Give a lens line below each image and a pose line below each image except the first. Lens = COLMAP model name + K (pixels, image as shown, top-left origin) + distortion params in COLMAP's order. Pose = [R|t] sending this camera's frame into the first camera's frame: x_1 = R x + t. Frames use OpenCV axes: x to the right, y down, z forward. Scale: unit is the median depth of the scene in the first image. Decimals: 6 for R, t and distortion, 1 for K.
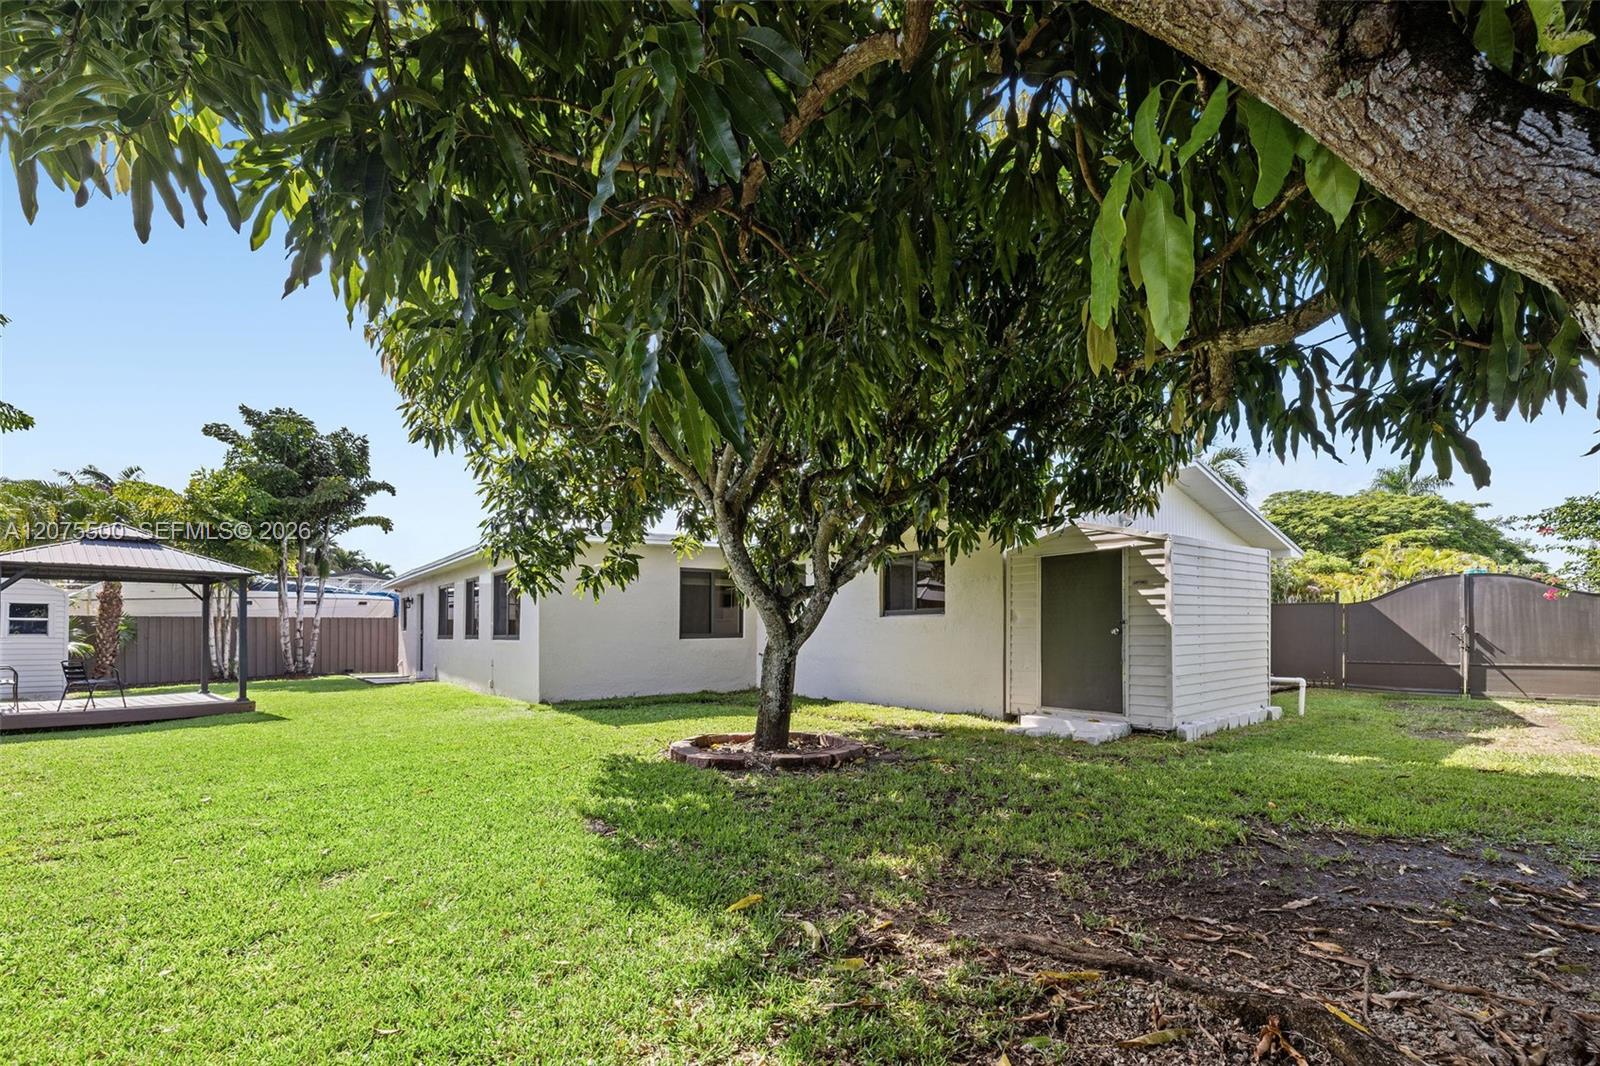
lens RADIAL K [[694.0, 0, 816.7], [0, 694.0, 572.7], [0, 0, 1]] dist [0.001878, -0.002091]
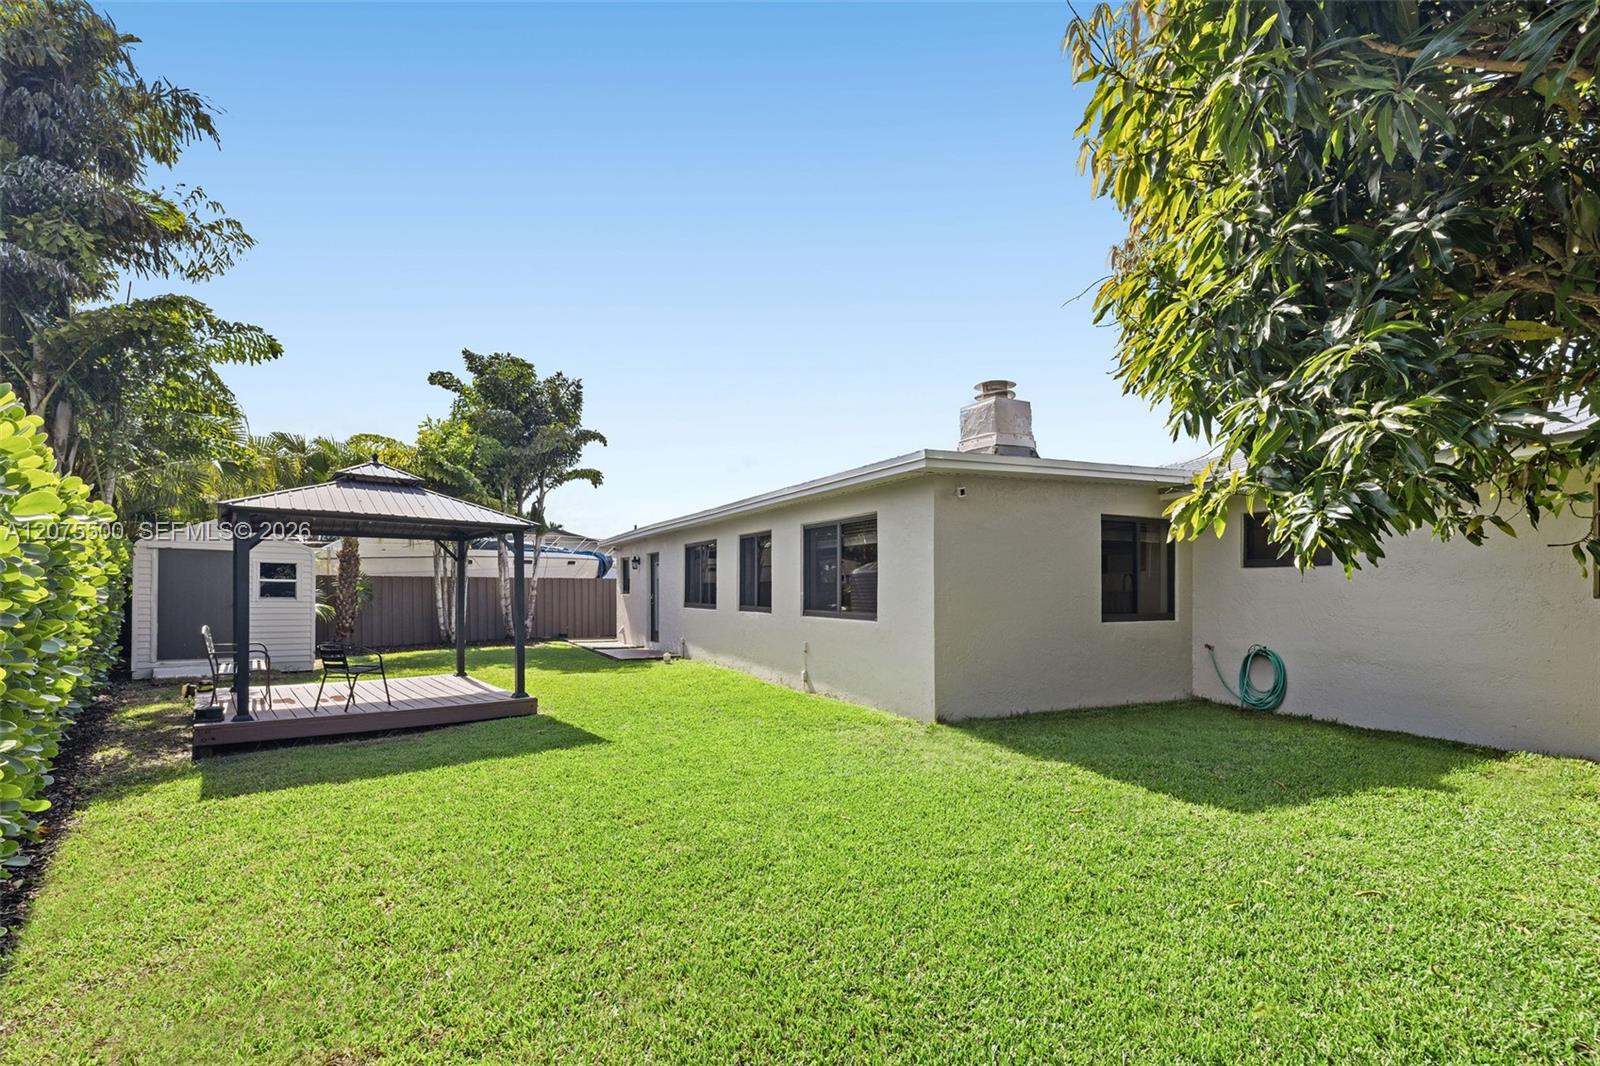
lens RADIAL K [[694.0, 0, 799.8], [0, 694.0, 537.8], [0, 0, 1]] dist [0.001878, -0.002091]
pose [[0.980001, -0.002005, -0.198984, -0.206086], [0.003642, 0.999962, 0.007858, 0.005166], [0.198961, -0.008426, 0.979971, 0.176920]]
